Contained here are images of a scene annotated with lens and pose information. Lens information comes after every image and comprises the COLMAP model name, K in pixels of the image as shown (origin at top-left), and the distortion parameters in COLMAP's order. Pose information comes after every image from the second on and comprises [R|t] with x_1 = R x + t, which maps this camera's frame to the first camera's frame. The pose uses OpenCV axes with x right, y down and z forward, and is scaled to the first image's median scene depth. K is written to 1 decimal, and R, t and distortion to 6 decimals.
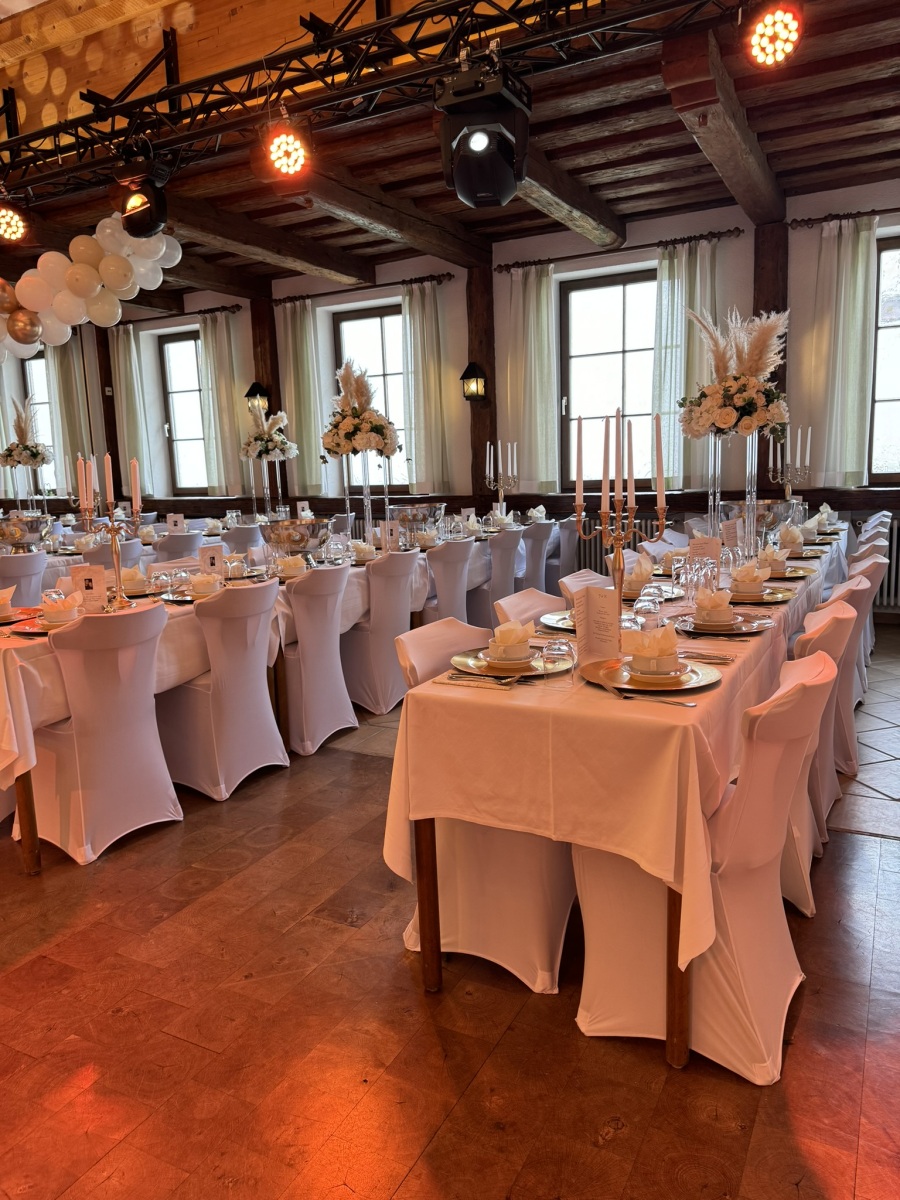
lens RADIAL K [[860.9, 0, 457.3], [0, 860.9, 596.7], [0, 0, 1]] dist [0.032646, -0.031108]
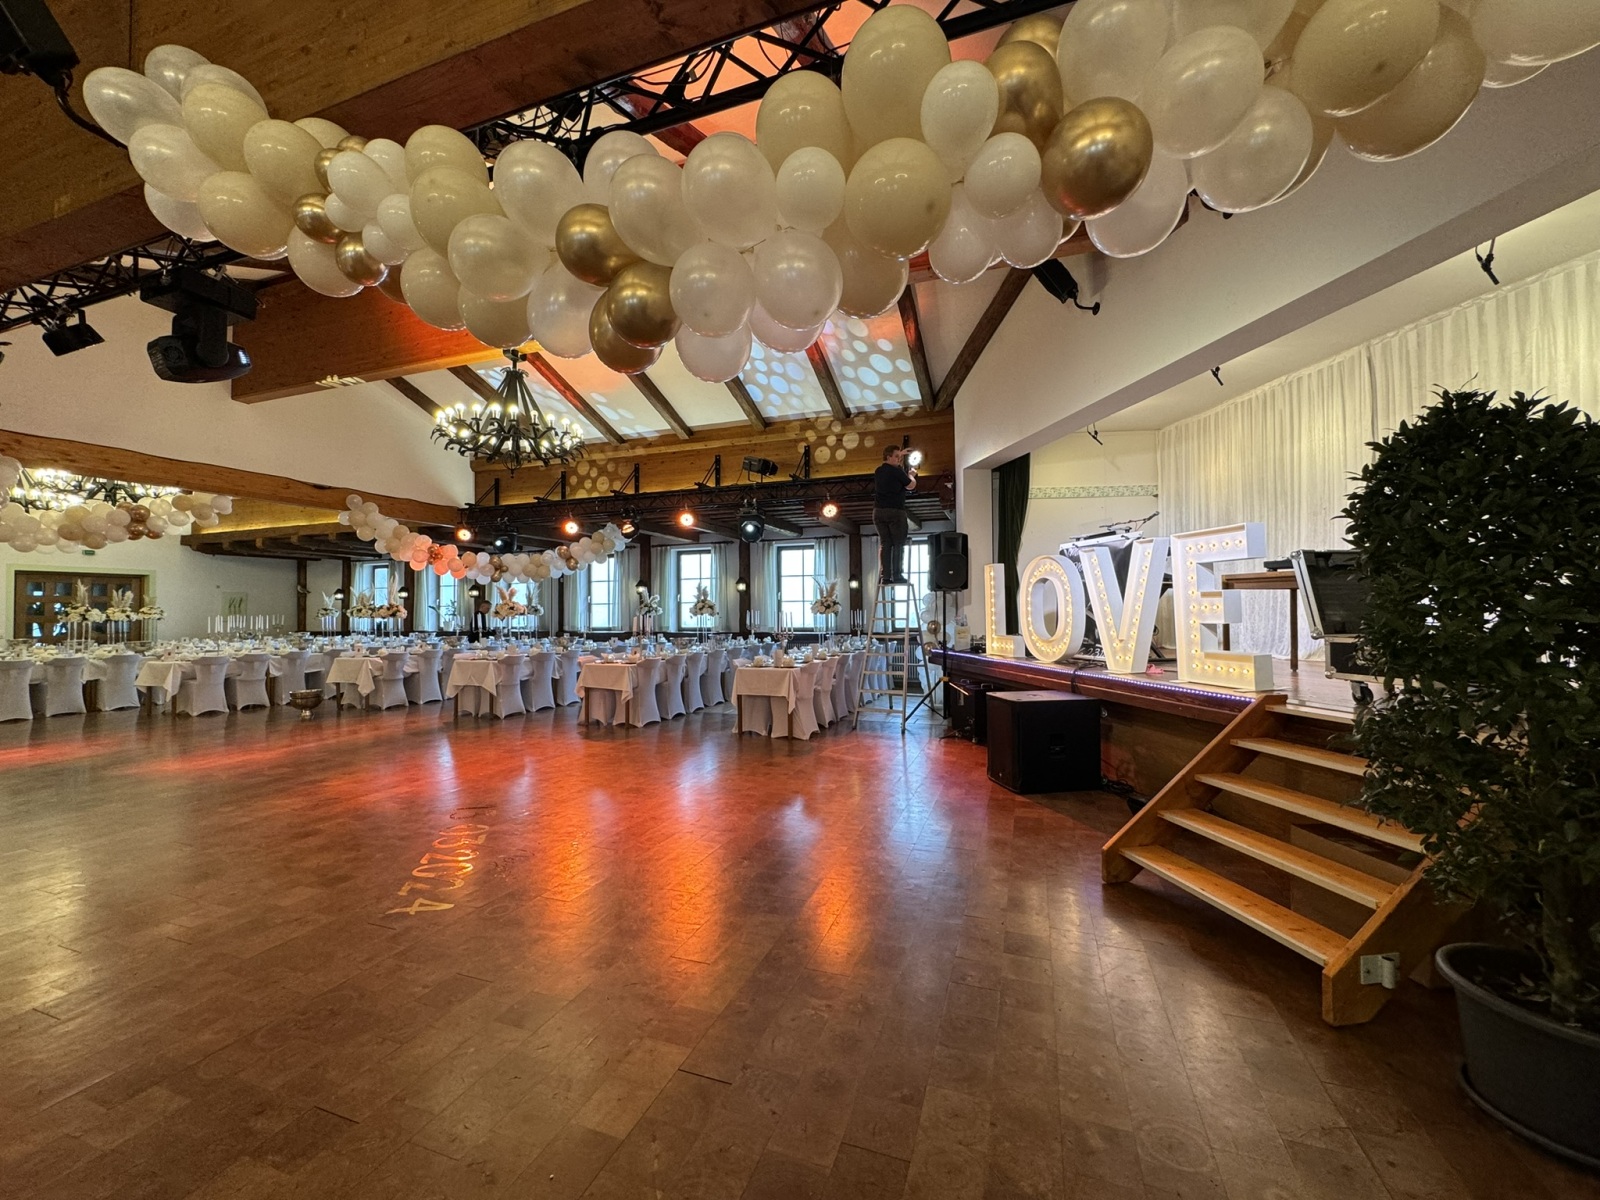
lens RADIAL K [[638.5, 0, 802.9], [0, 638.5, 594.2], [0, 0, 1]] dist [-0.002974, 0.000706]
pose [[0.989739, 0.029630, 0.139784, -0.065901], [-0.003047, 0.982418, -0.186669, 0.118407], [-0.142858, 0.184328, 0.972427, -0.834659]]
